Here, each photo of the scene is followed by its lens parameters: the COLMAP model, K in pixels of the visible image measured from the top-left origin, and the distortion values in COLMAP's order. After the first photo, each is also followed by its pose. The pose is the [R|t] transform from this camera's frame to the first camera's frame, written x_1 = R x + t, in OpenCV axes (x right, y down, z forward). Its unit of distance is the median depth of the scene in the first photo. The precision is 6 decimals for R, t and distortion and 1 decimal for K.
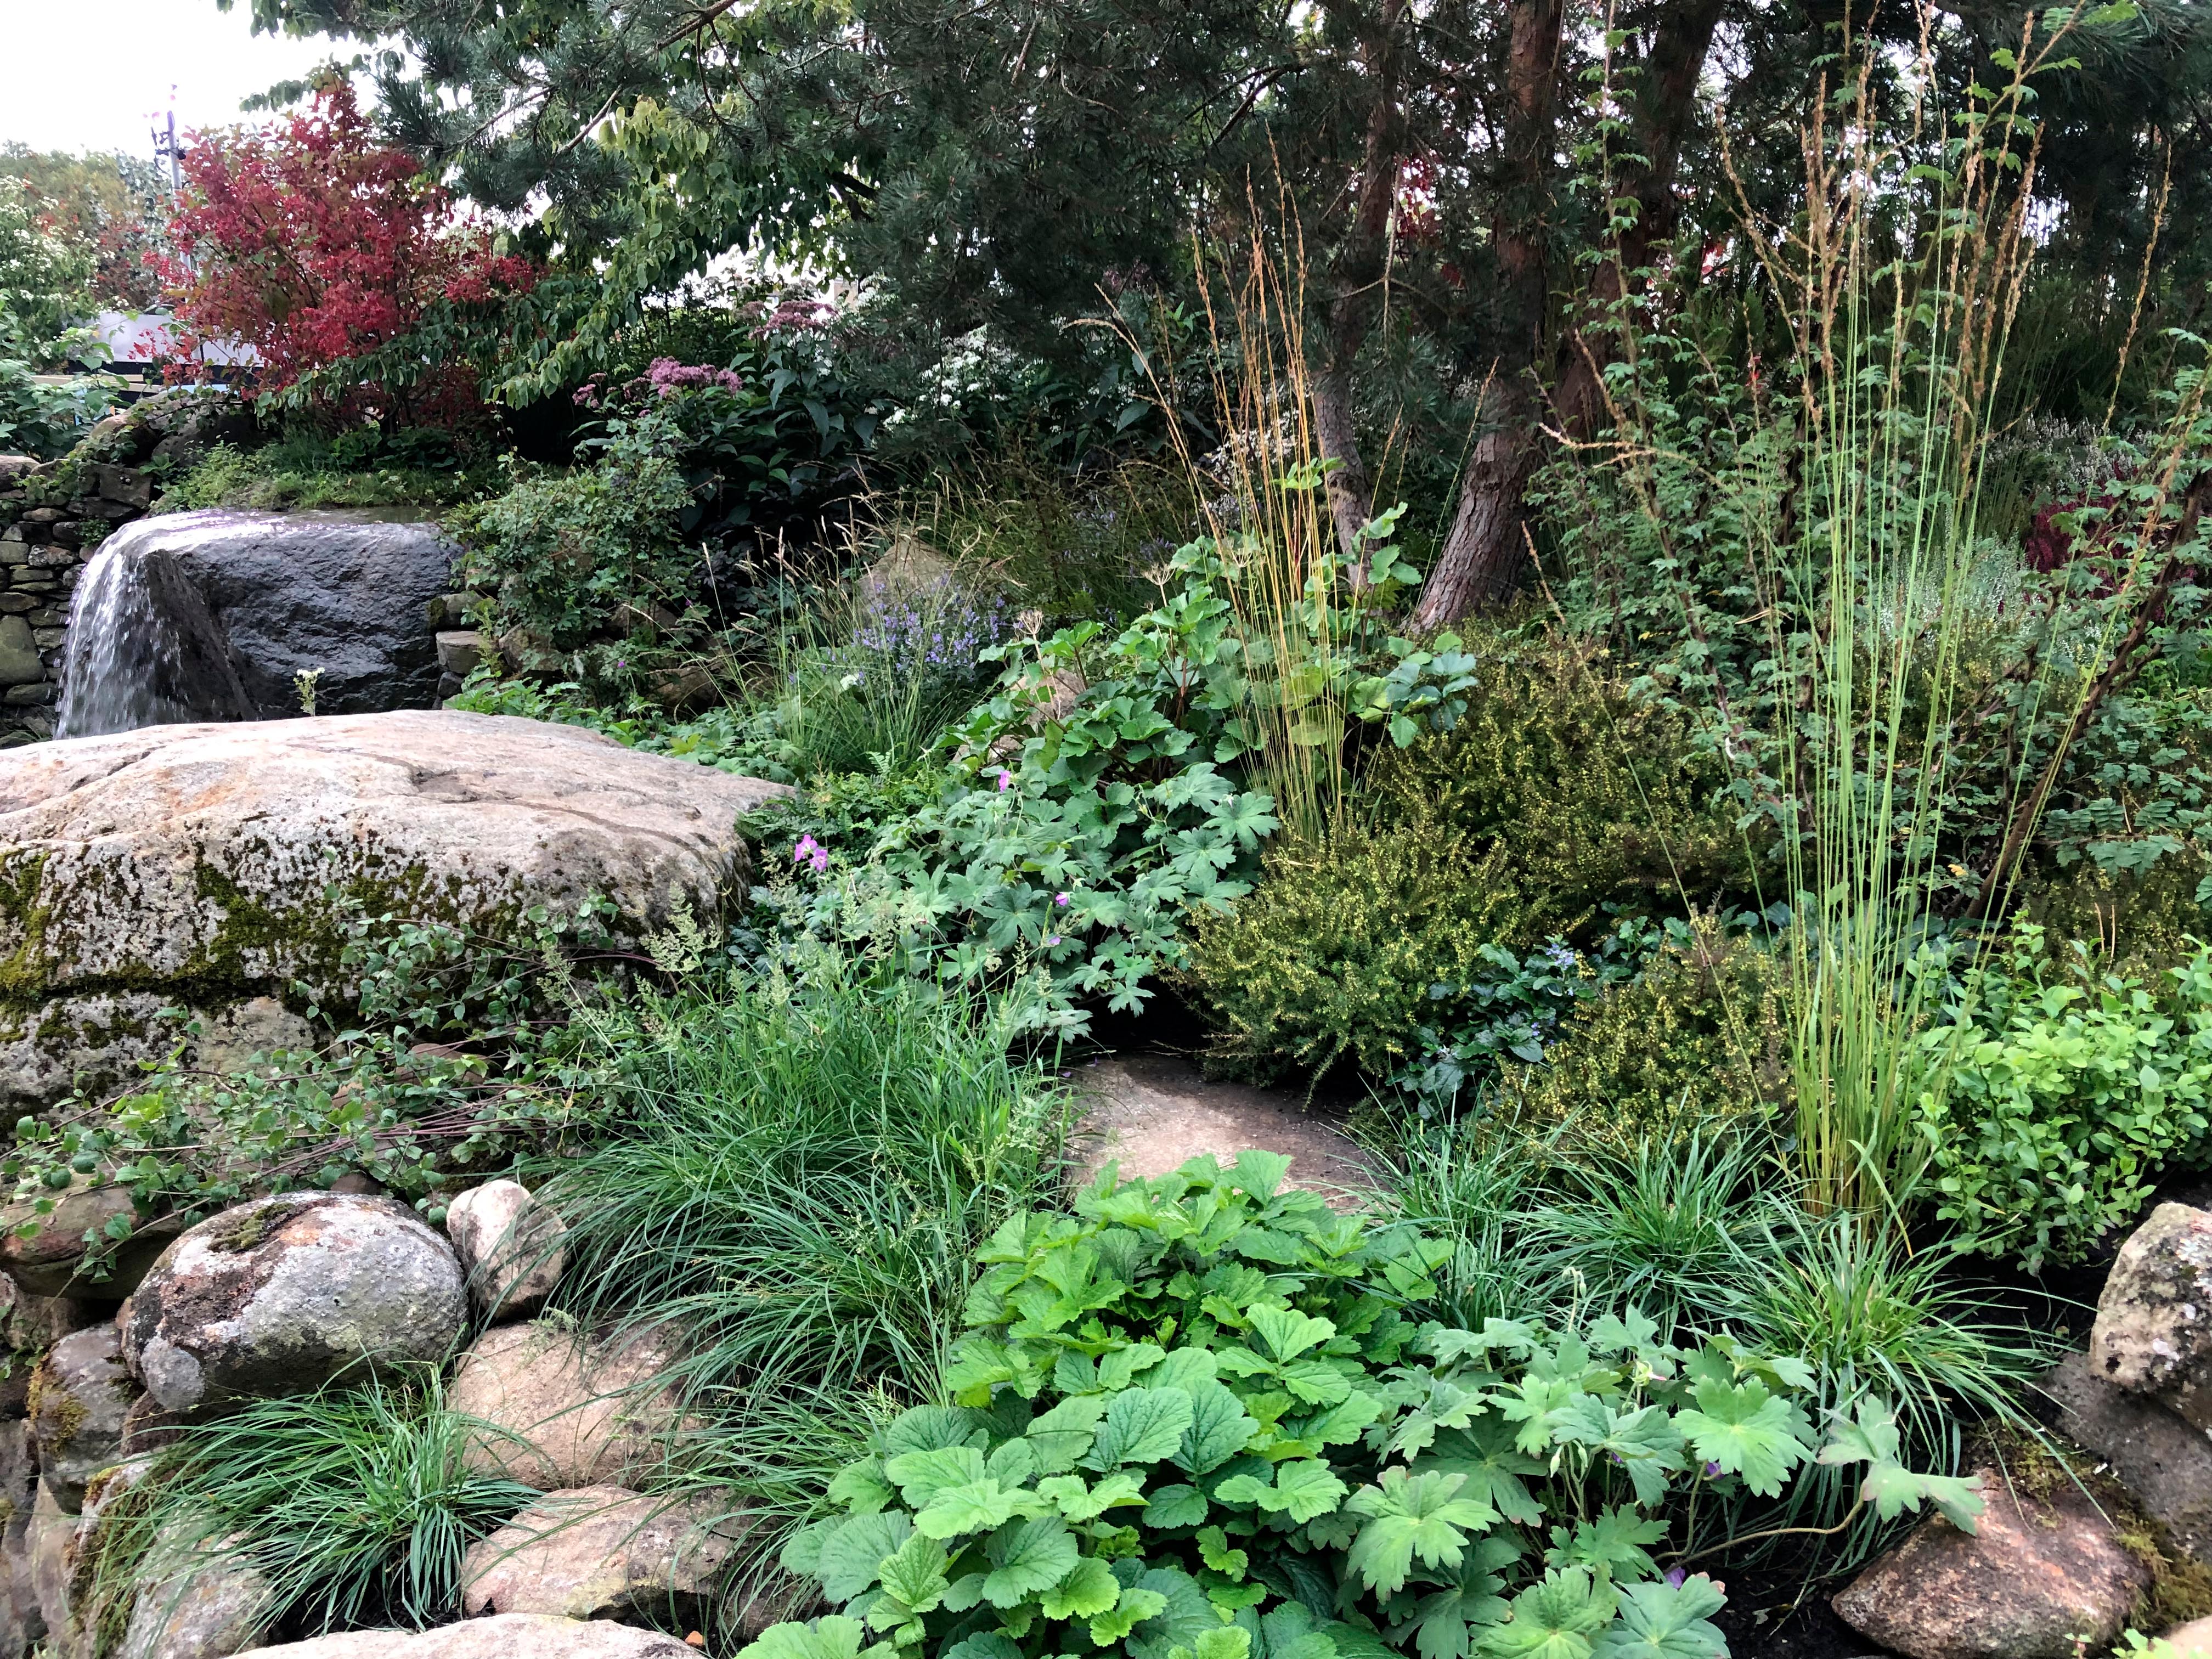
lens RADIAL K [[1791.9, 0, 1106.0], [0, 1791.9, 829.5], [0, 0, 1]] dist [0.050904, -0.067591]
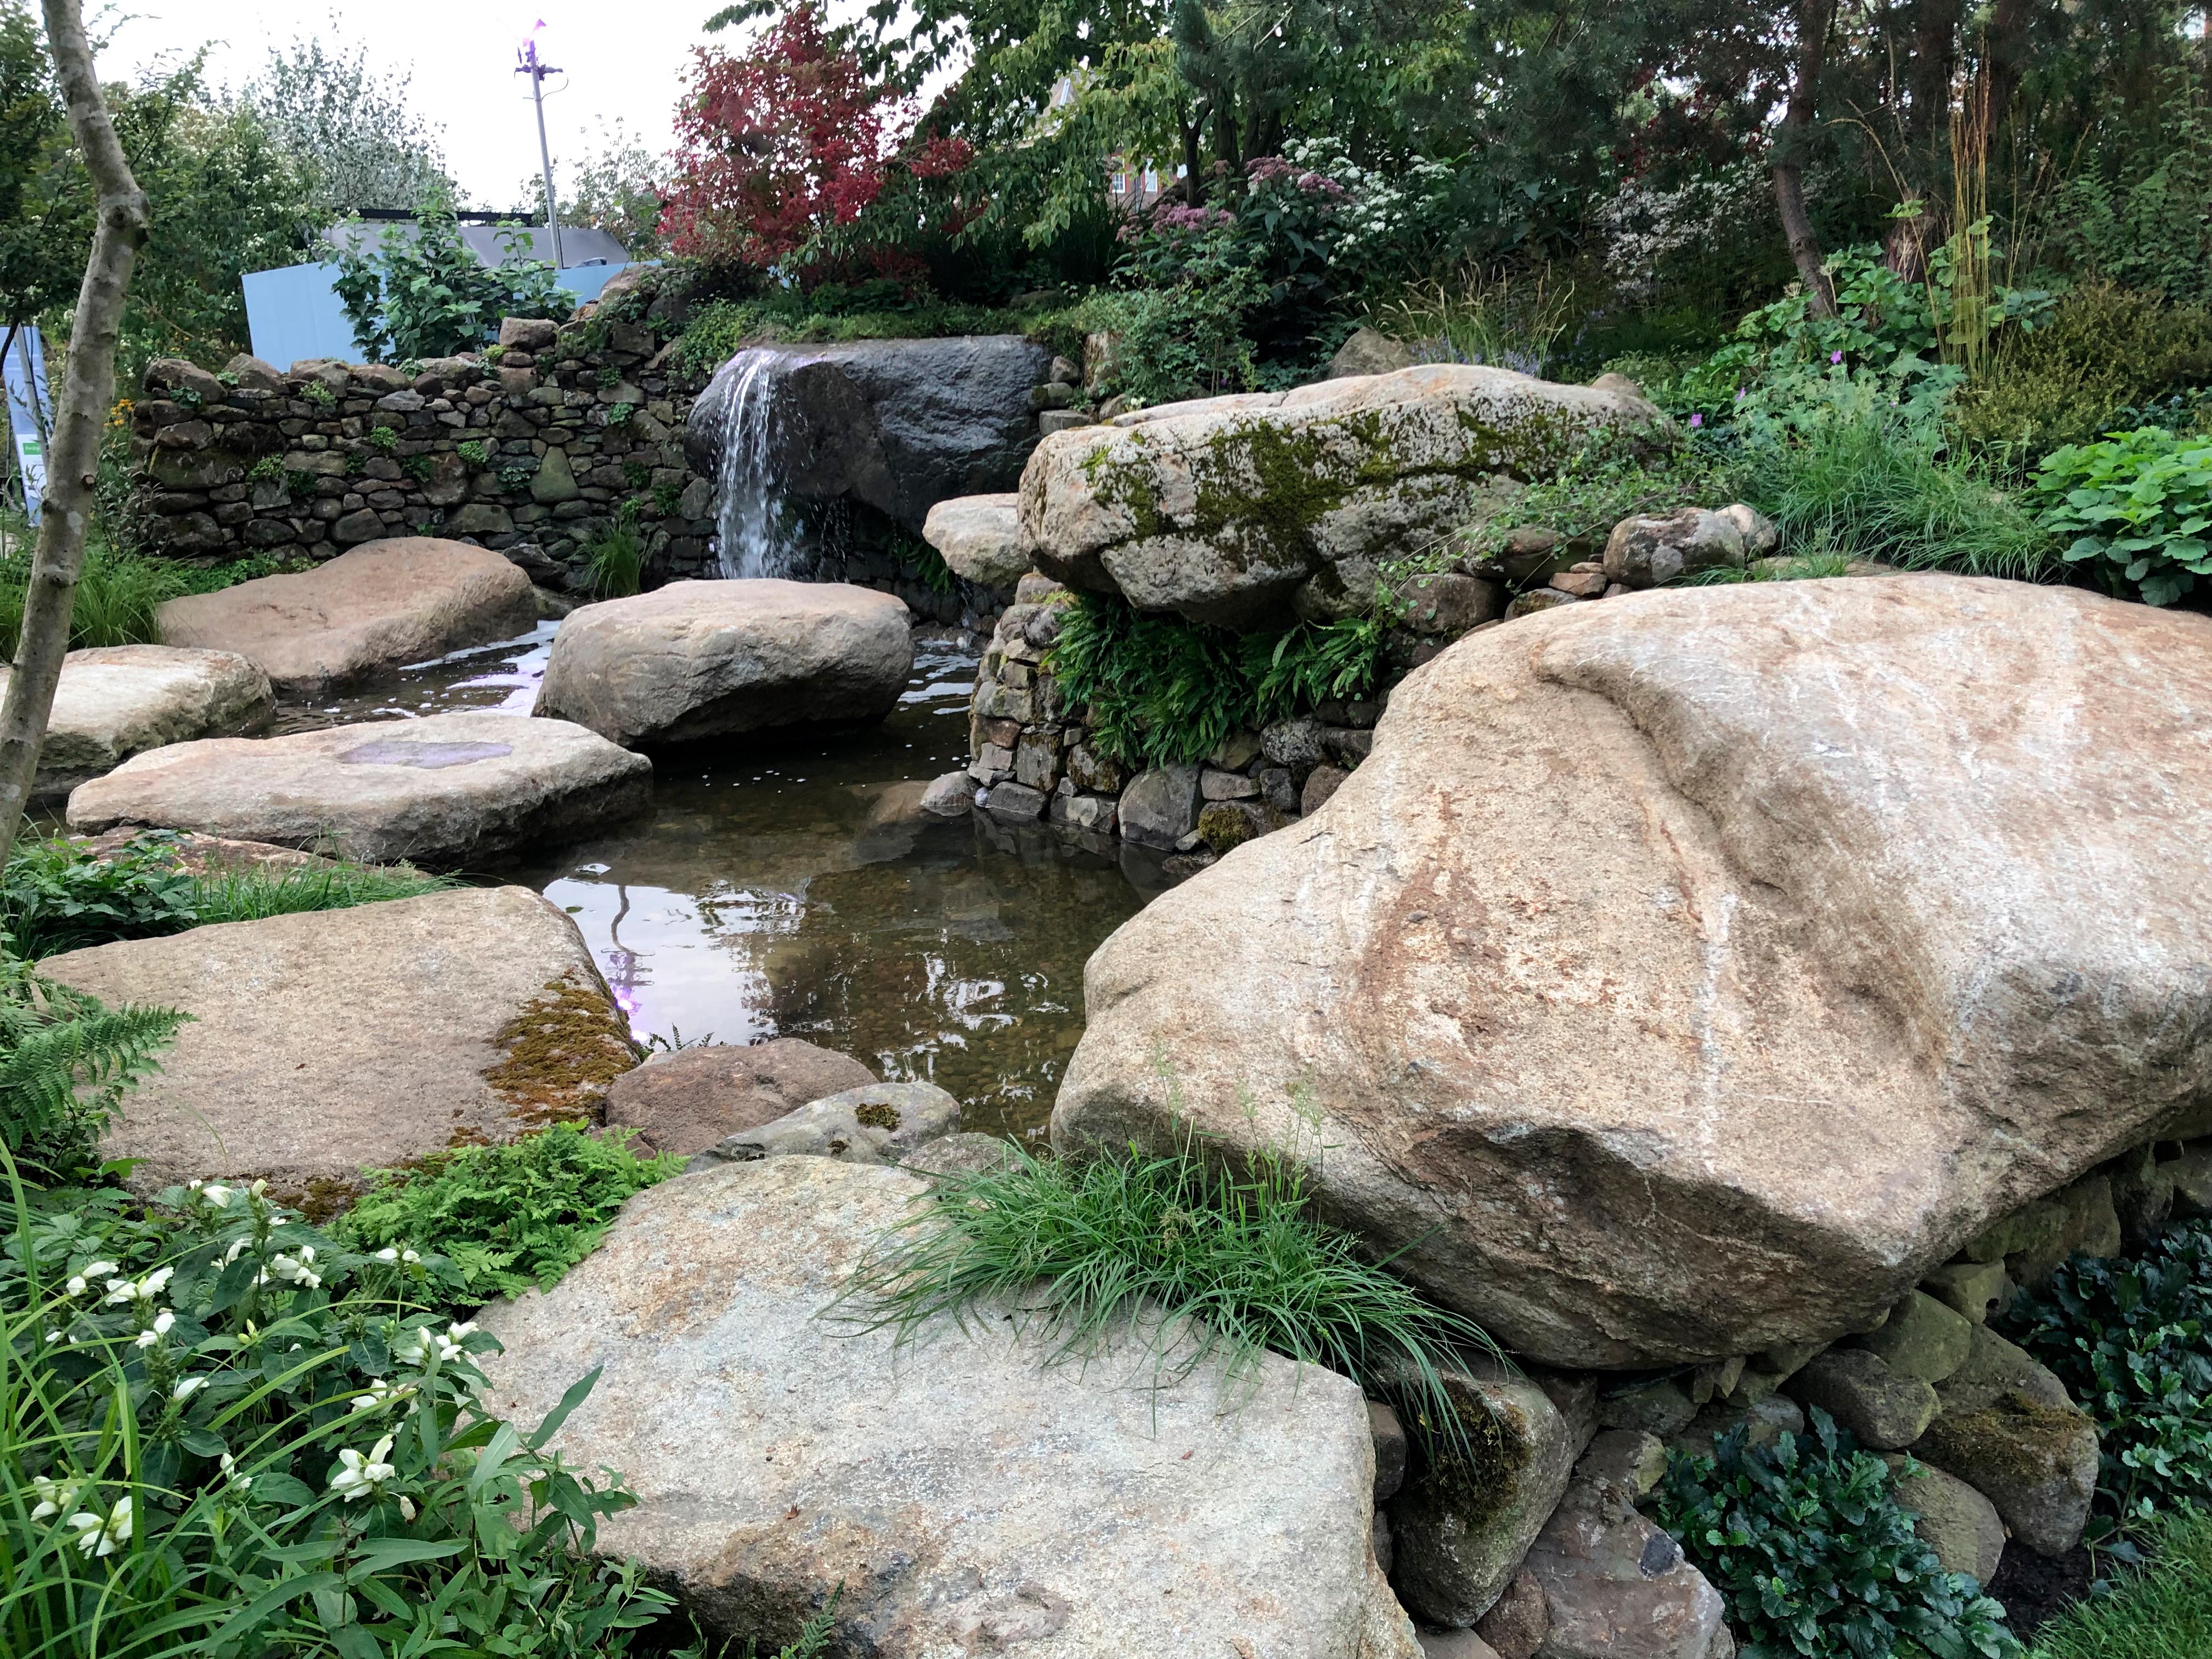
lens RADIAL K [[1791.9, 0, 1106.0], [0, 1791.9, 829.5], [0, 0, 1]] dist [0.050904, -0.067591]
pose [[0.997730, -0.053594, 0.040763, -0.997294], [0.051456, 0.997330, 0.051812, 0.357703], [-0.043431, -0.049597, 0.997825, -0.990413]]
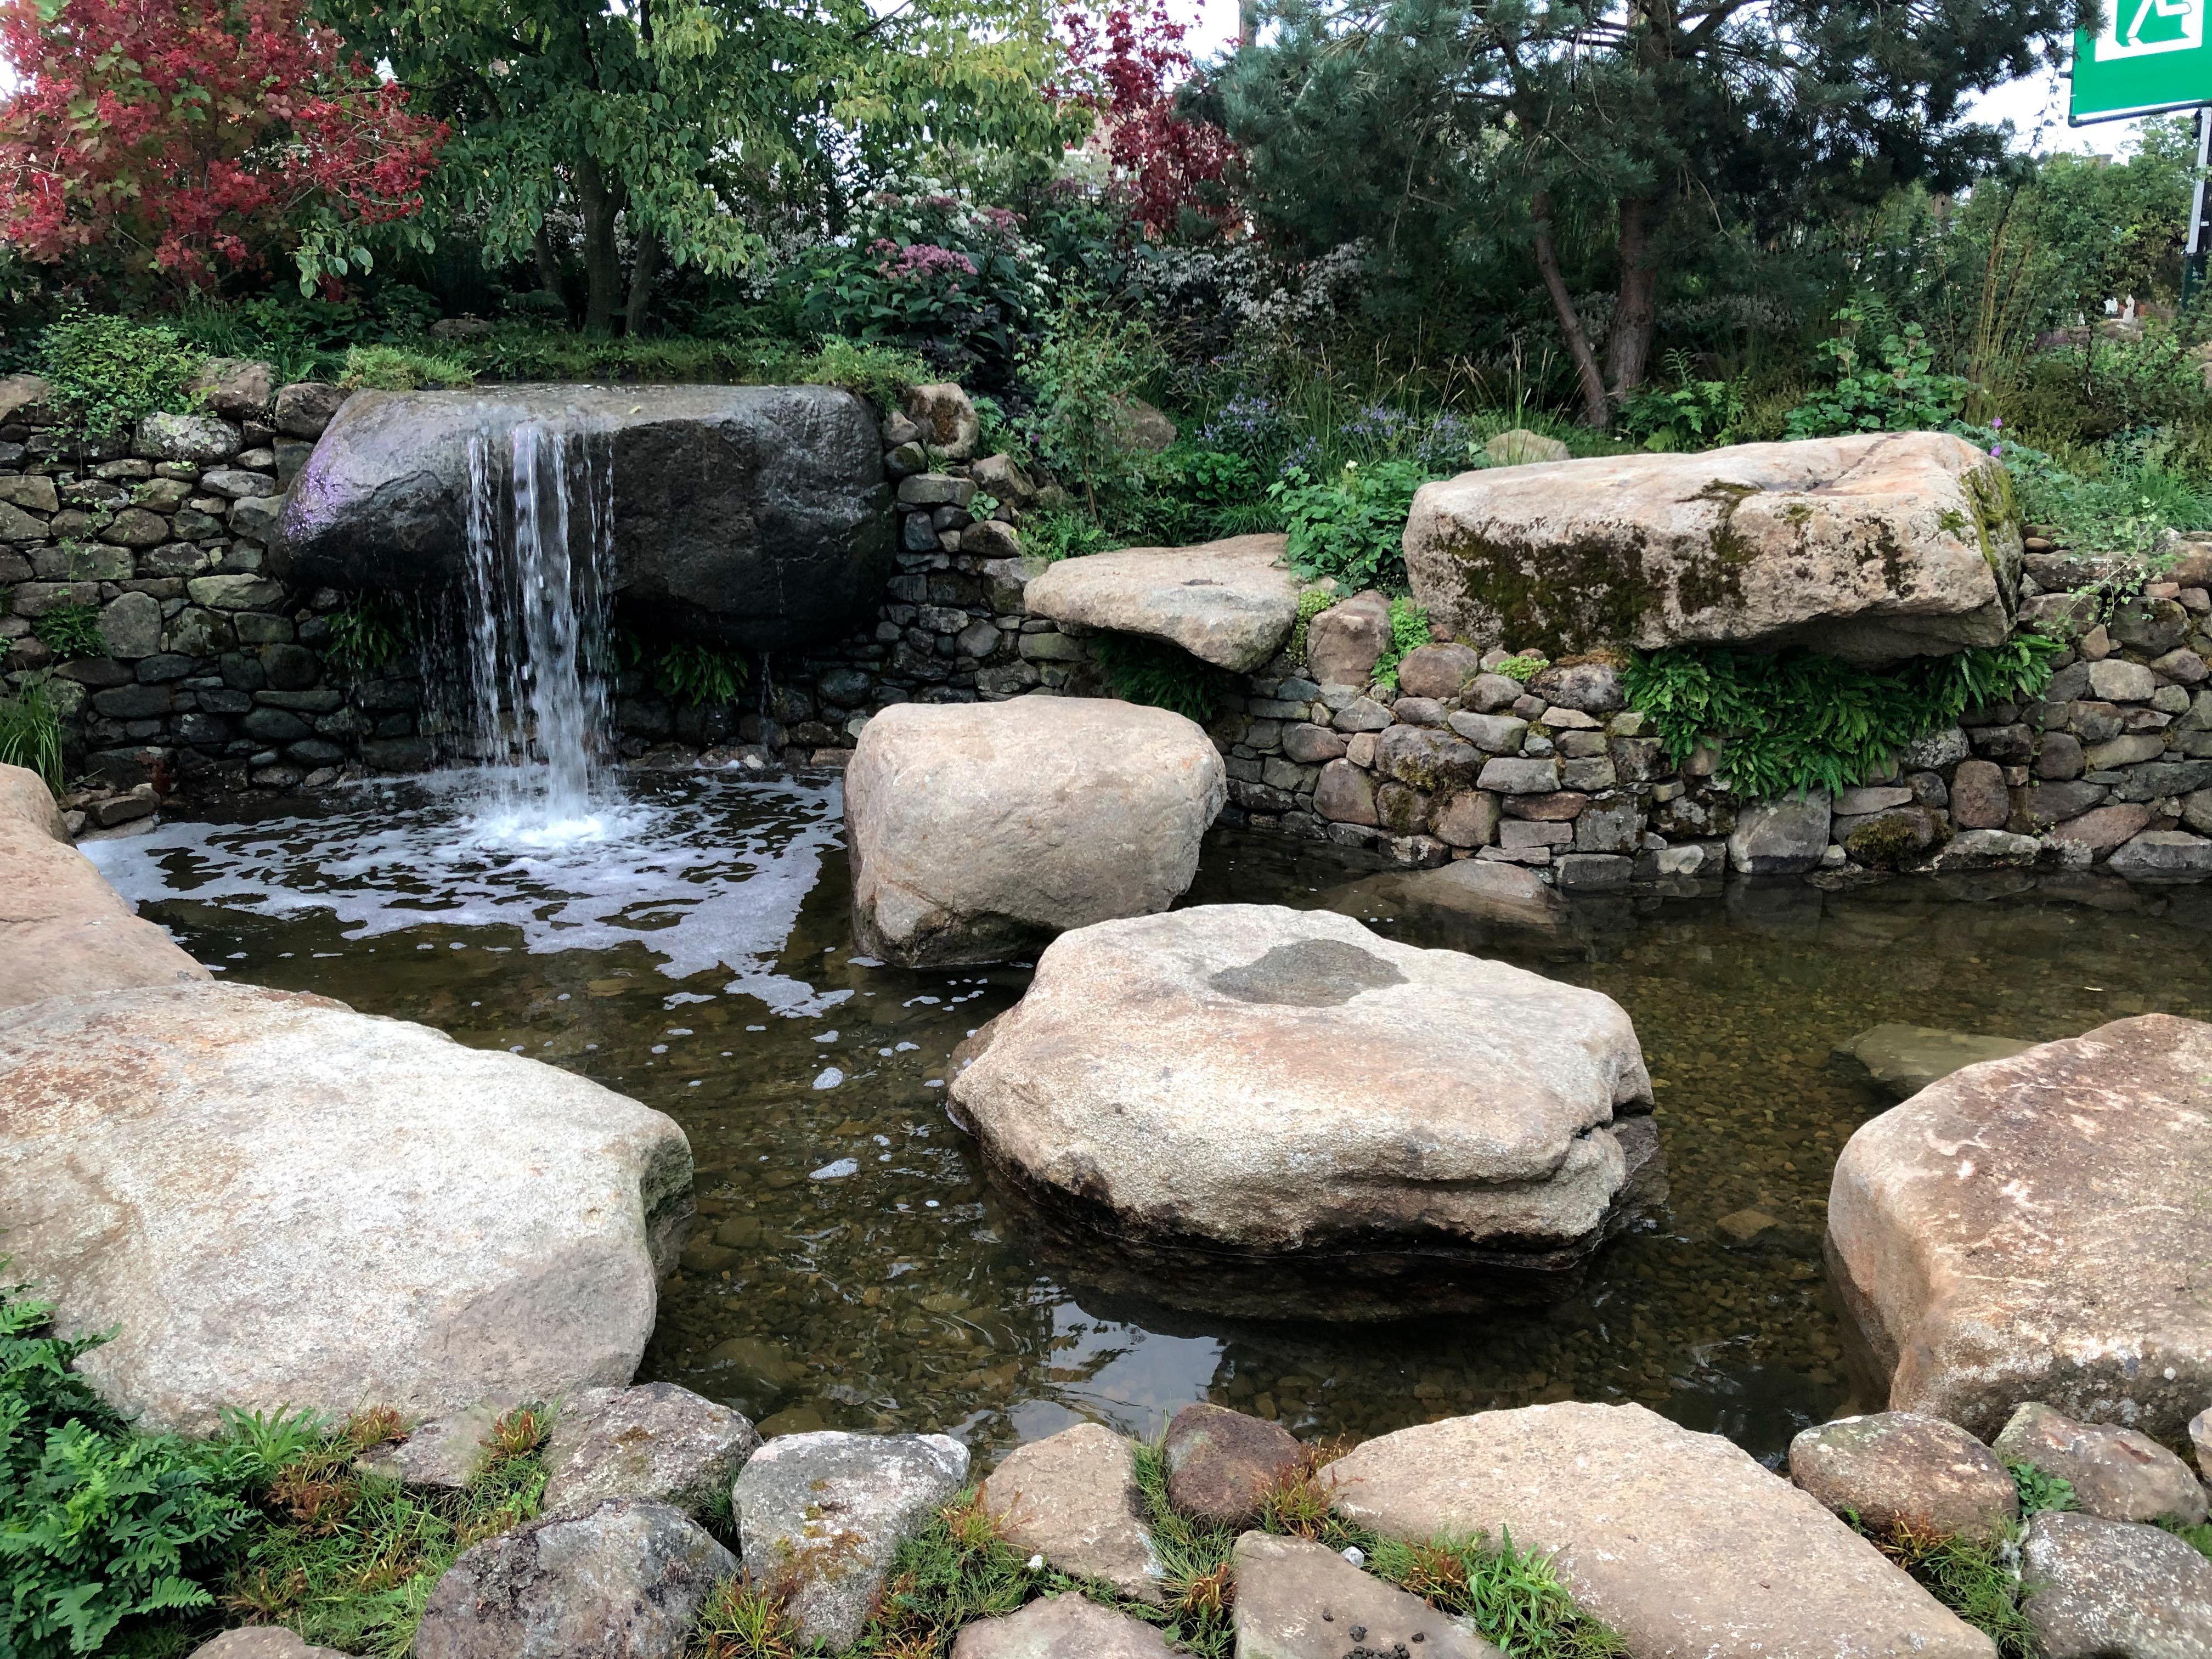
lens RADIAL K [[1791.9, 0, 1106.0], [0, 1791.9, 829.5], [0, 0, 1]] dist [0.050904, -0.067591]
pose [[0.521933, -0.235324, 0.819884, -3.441209], [0.187058, 0.969371, 0.159150, -0.143477], [-0.832223, 0.070300, 0.549966, 0.745275]]
